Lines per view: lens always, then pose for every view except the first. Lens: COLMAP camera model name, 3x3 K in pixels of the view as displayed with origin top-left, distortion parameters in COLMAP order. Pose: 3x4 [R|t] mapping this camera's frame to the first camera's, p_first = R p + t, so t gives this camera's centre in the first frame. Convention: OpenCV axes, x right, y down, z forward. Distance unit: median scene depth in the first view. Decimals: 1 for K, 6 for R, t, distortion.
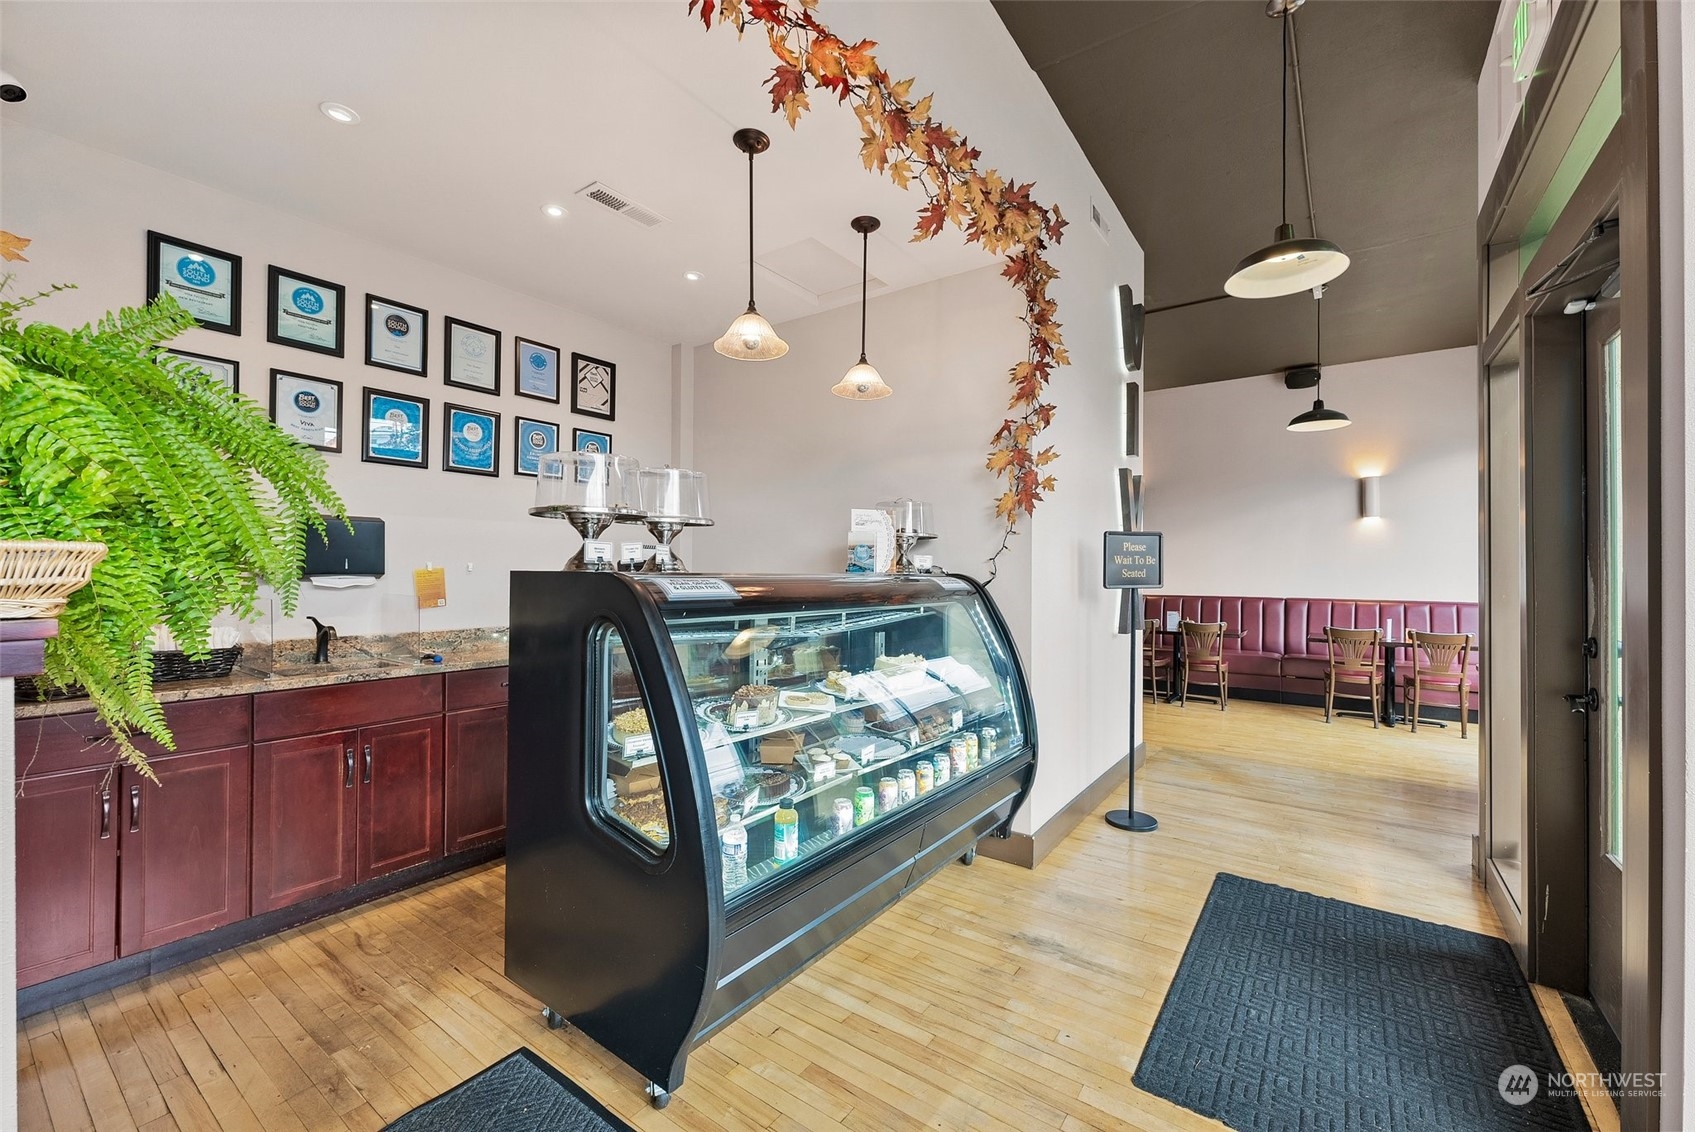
lens RADIAL K [[681.5, 0, 847.5], [0, 681.5, 566.0], [0, 0, 1]] dist [-0.000489, -0.000011]
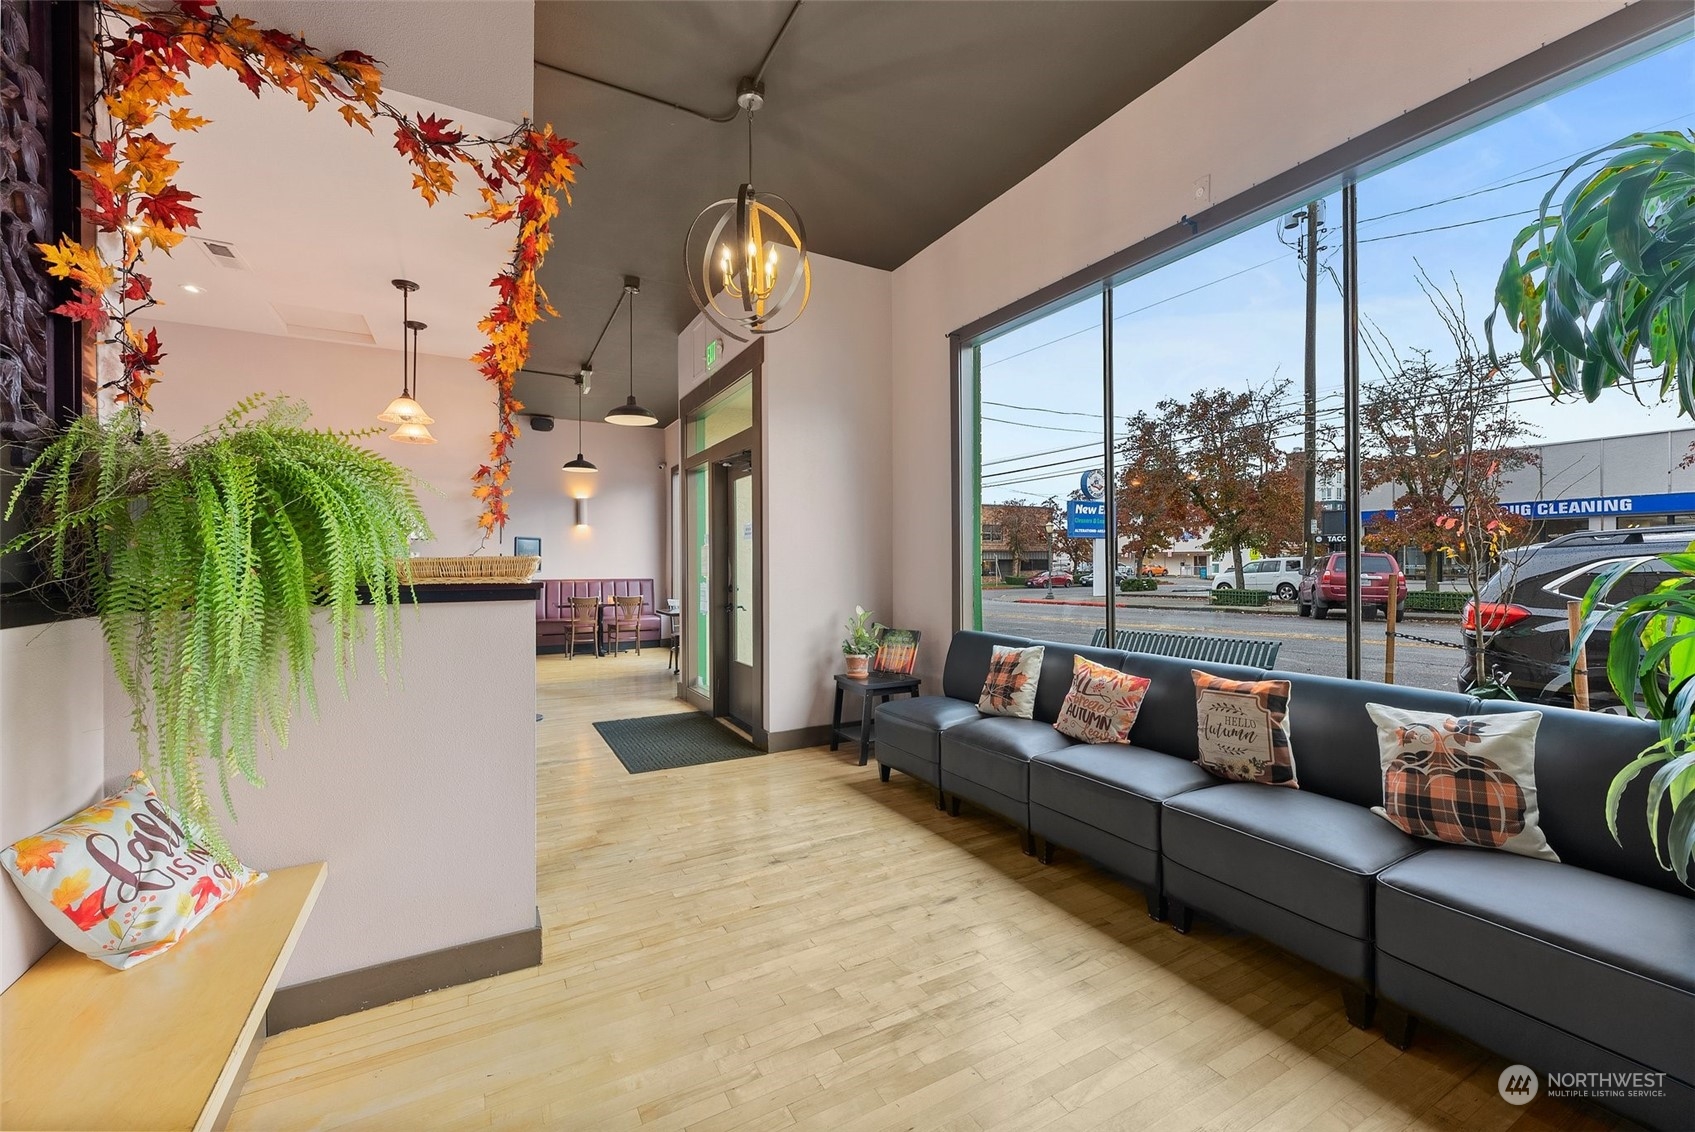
lens RADIAL K [[681.5, 0, 847.5], [0, 681.5, 566.0], [0, 0, 1]] dist [-0.000489, -0.000011]
pose [[0.425236, -0.012040, 0.905002, -0.490019], [-0.002807, 0.999889, 0.014621, -0.006597], [-0.905078, -0.008758, 0.425155, -0.246538]]
